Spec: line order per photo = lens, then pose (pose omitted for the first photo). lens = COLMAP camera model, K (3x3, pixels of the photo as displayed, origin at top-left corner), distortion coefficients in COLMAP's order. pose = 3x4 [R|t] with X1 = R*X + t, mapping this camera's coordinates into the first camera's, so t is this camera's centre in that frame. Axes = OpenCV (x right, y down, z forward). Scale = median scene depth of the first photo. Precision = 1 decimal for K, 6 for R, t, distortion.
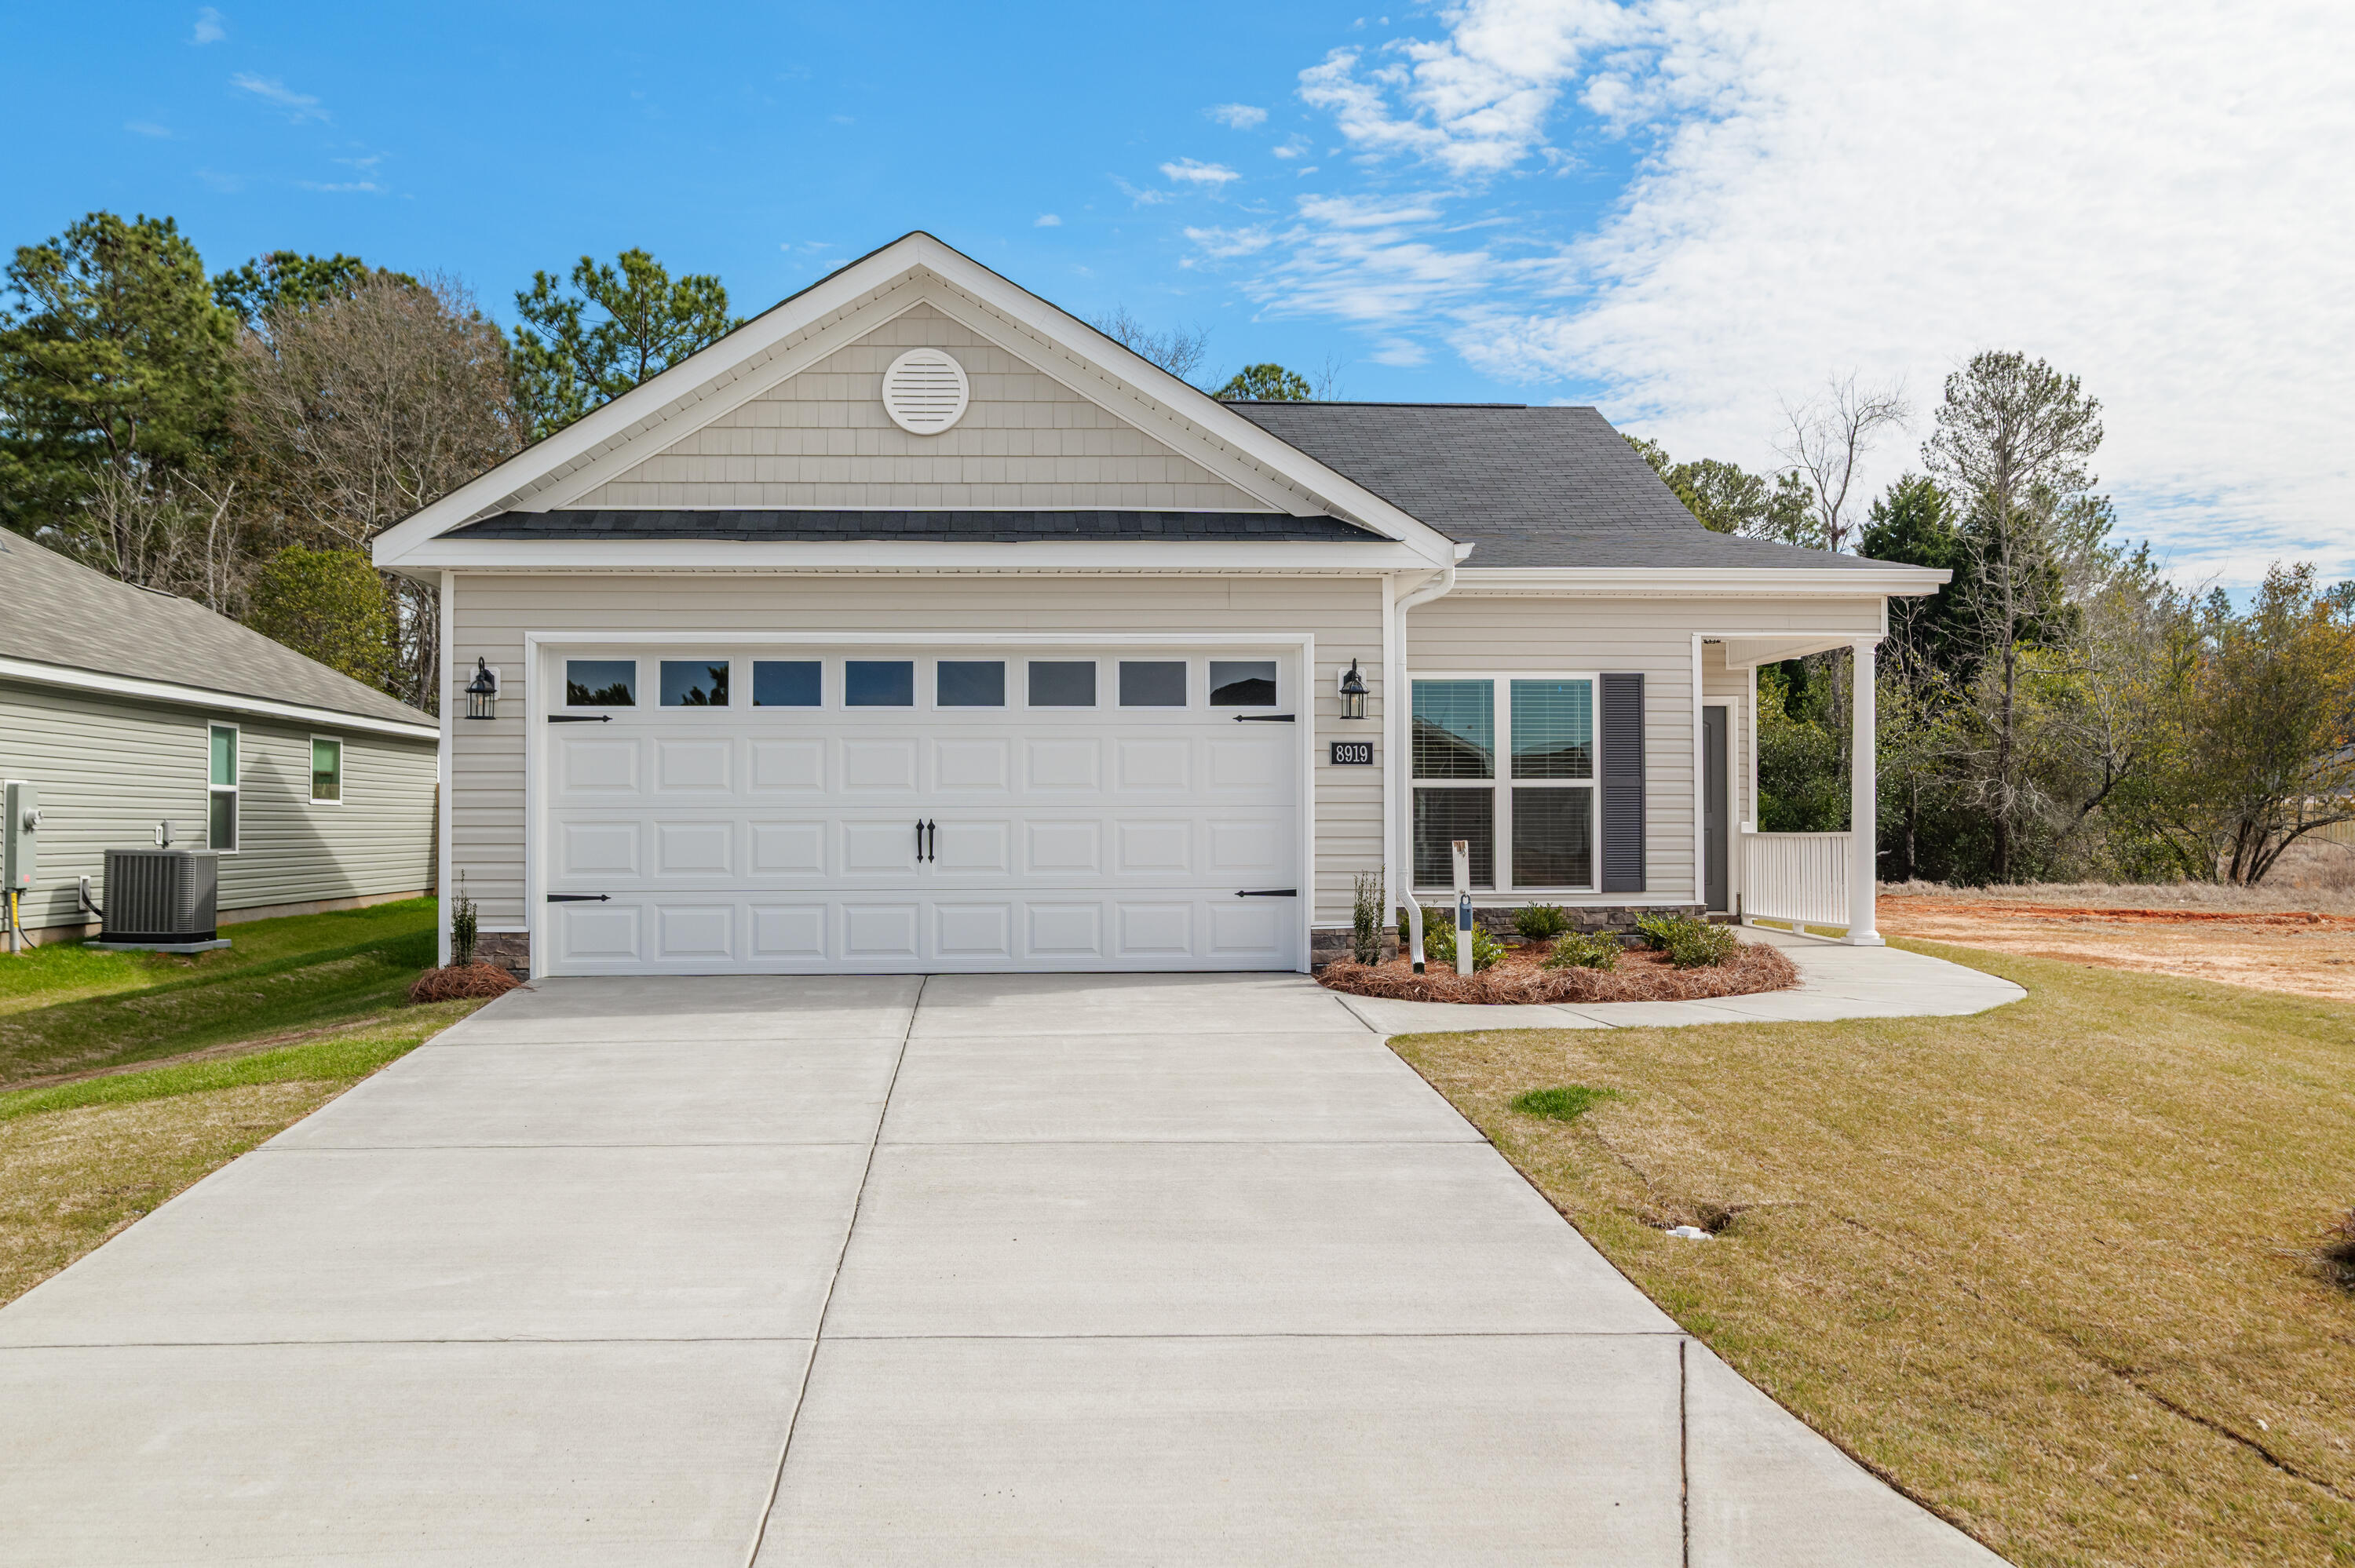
lens RADIAL K [[2315.0, 0, 1135.4], [0, 2315.0, 829.8], [0, 0, 1]] dist [0.002062, 0.000000]
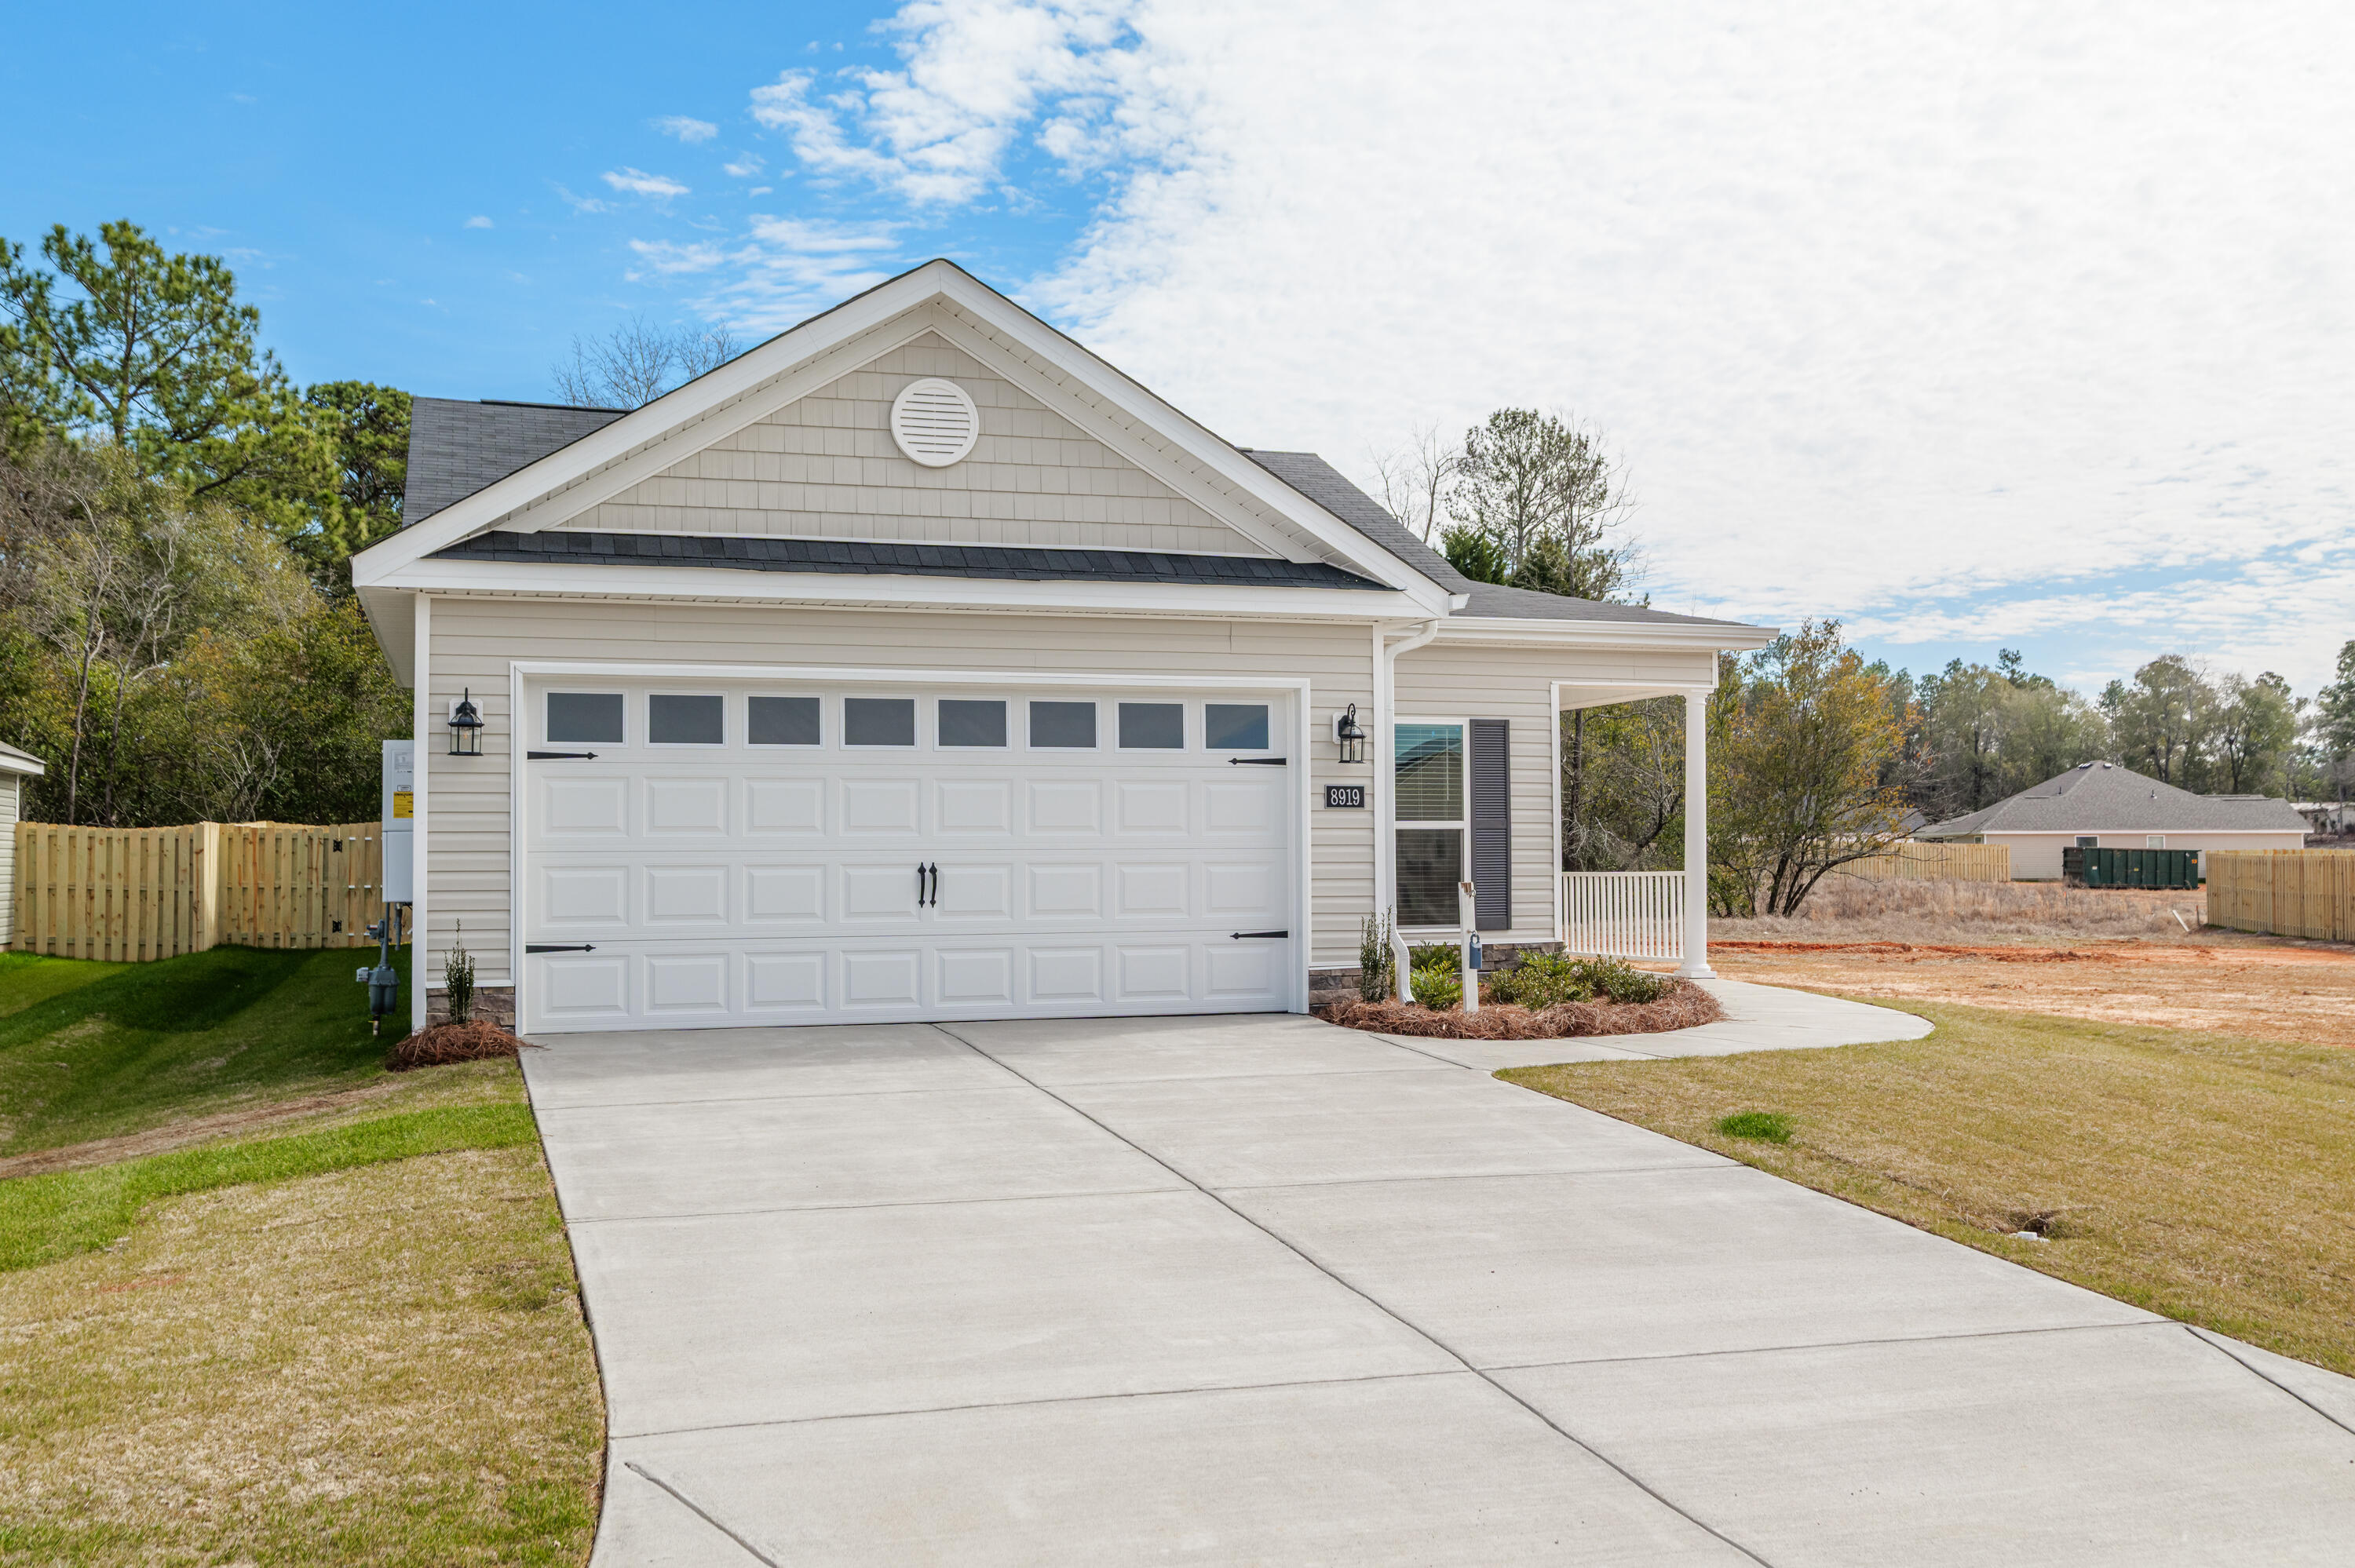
lens RADIAL K [[2357.5, 0, 1204.9], [0, 2357.5, 804.0], [0, 0, 1]] dist [-0.021124, 0.000000]
pose [[0.963382, 0.003510, 0.268108, -0.196460], [0.003547, 0.999660, -0.025833, -0.002547], [-0.268108, 0.025838, 0.963042, 0.016560]]
